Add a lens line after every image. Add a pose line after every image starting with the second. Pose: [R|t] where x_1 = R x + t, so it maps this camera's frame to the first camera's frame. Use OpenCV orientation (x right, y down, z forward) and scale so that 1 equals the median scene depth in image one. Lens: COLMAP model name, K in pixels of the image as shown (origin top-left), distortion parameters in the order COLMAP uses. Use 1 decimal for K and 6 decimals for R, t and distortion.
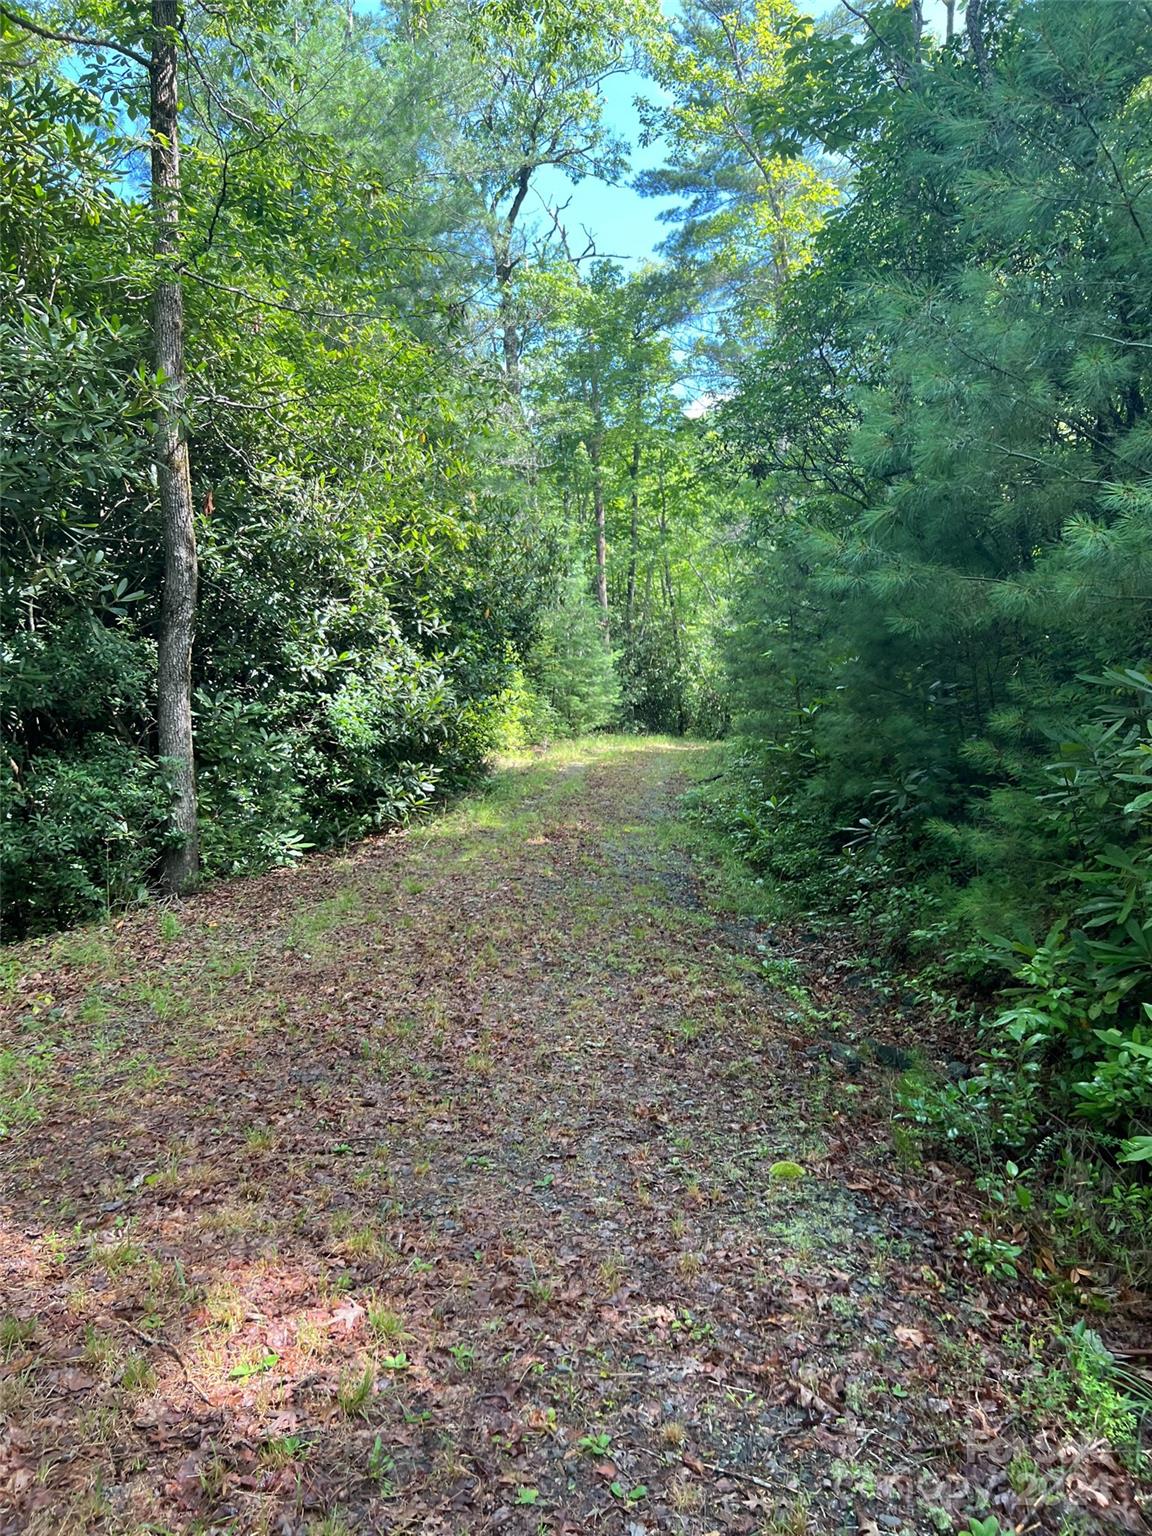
lens RADIAL K [[1285.1, 0, 571.3], [0, 1285.1, 718.5], [0, 0, 1]] dist [0.061568, -0.000210]
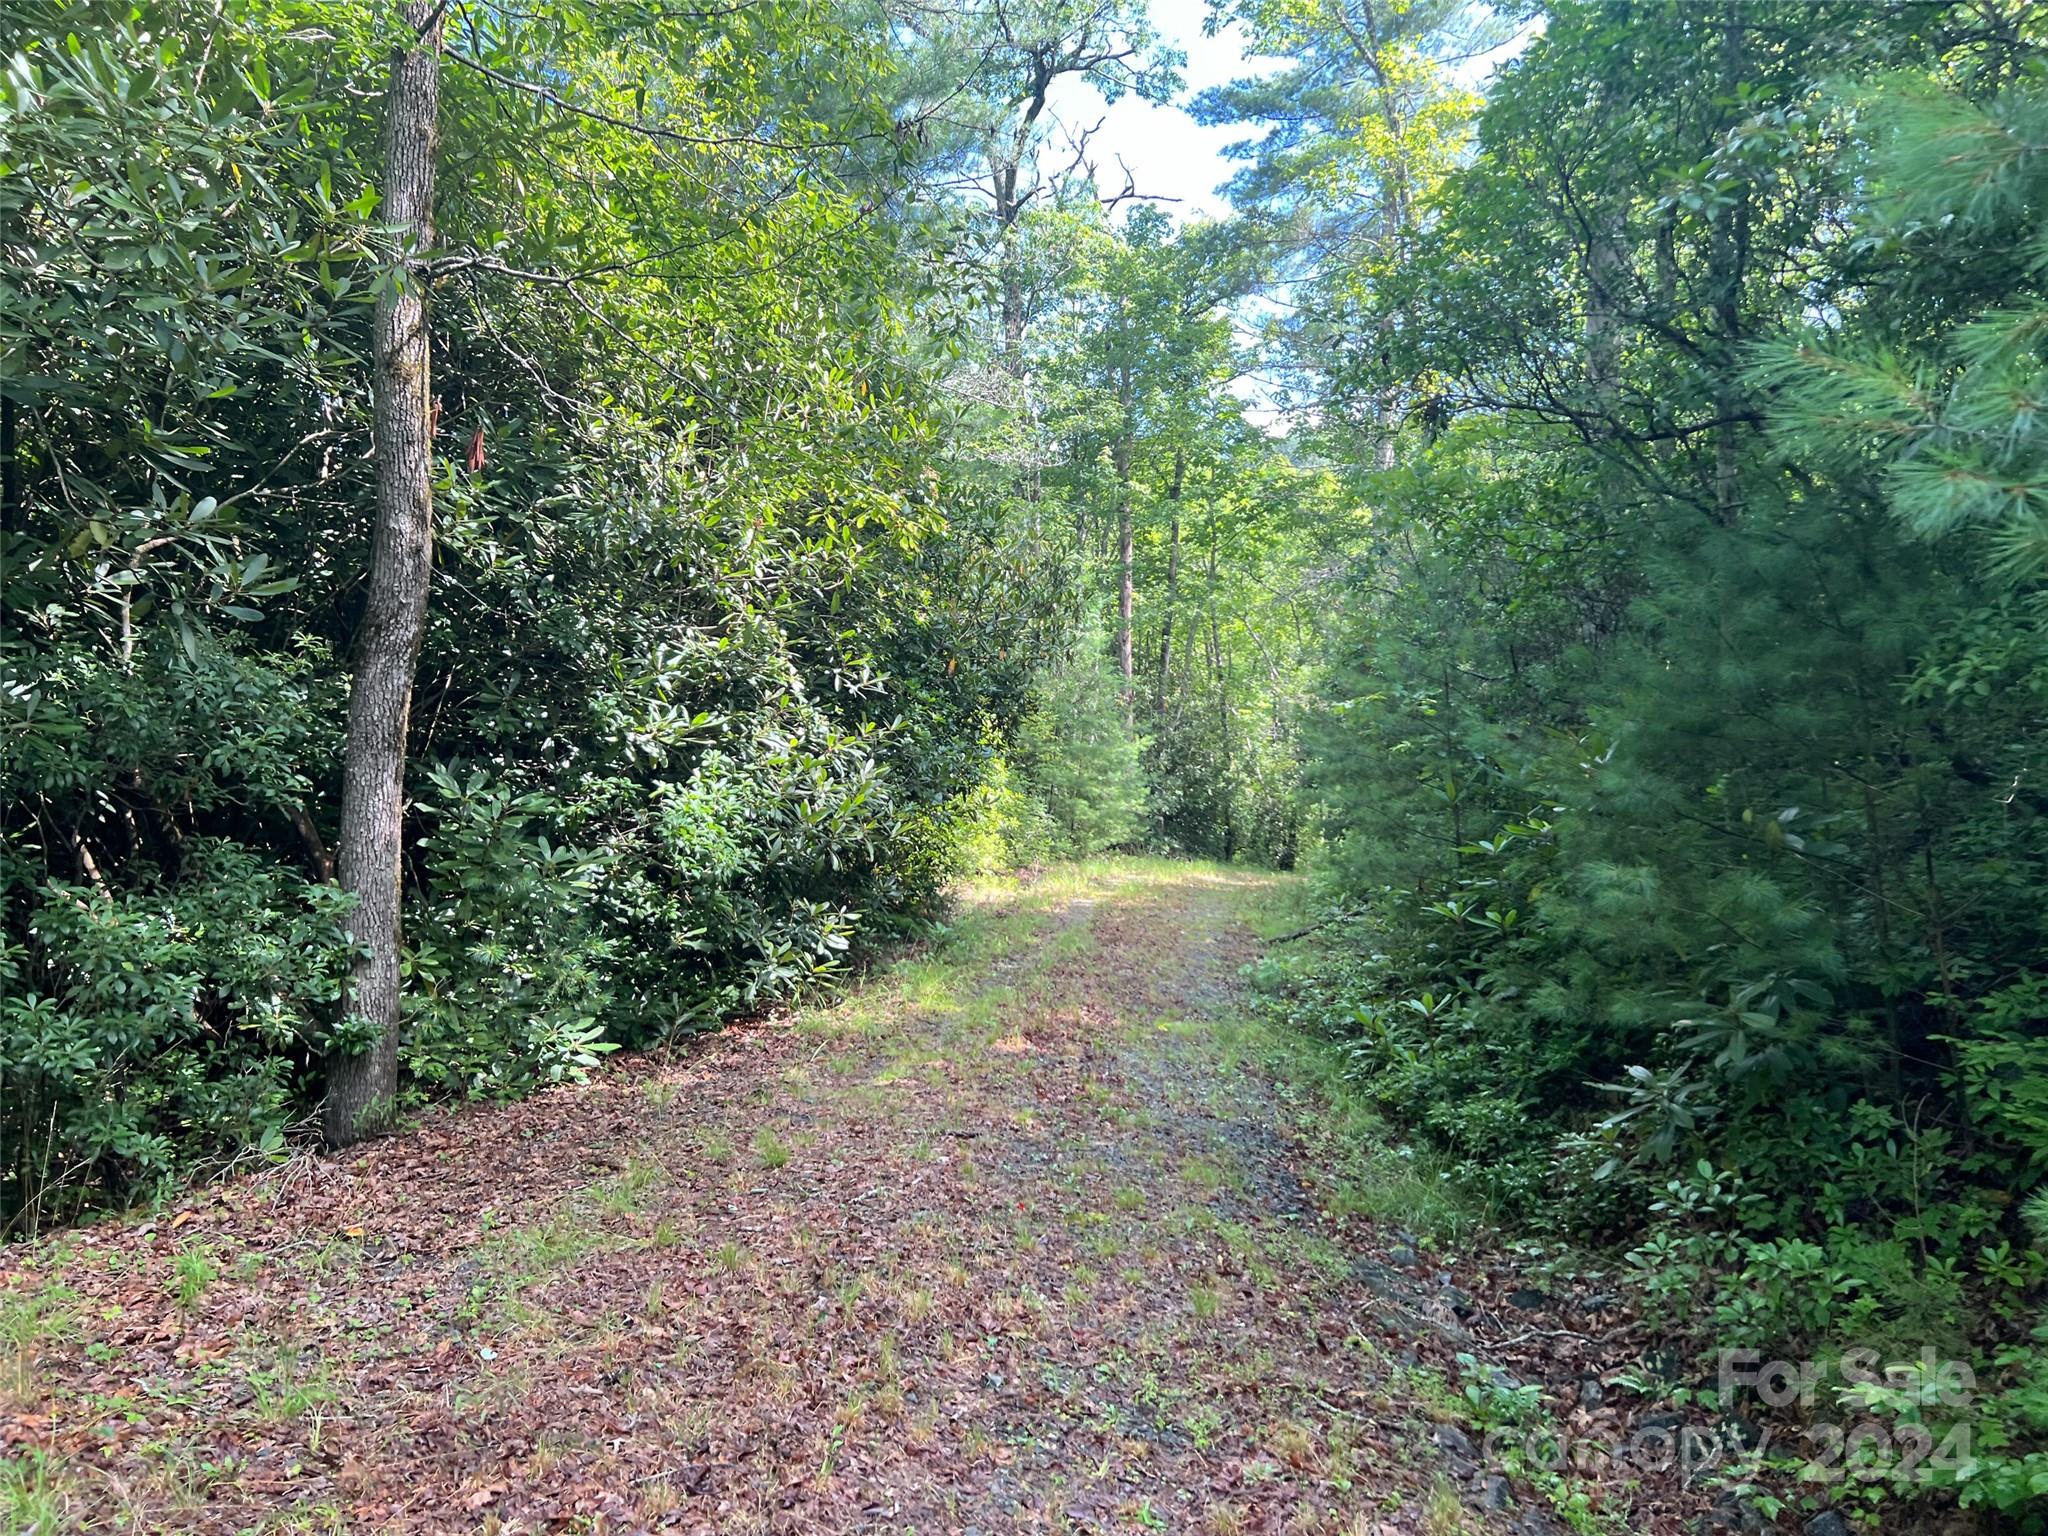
lens RADIAL K [[1713.5, 0, 1024.0], [0, 1713.5, 768.0], [0, 0, 1]] dist [0.061568, -0.000210]
pose [[0.998717, 0.040050, -0.030997, -0.001595], [-0.041088, 0.998590, -0.033623, -0.005207], [0.029606, 0.034853, 0.998954, 0.185148]]
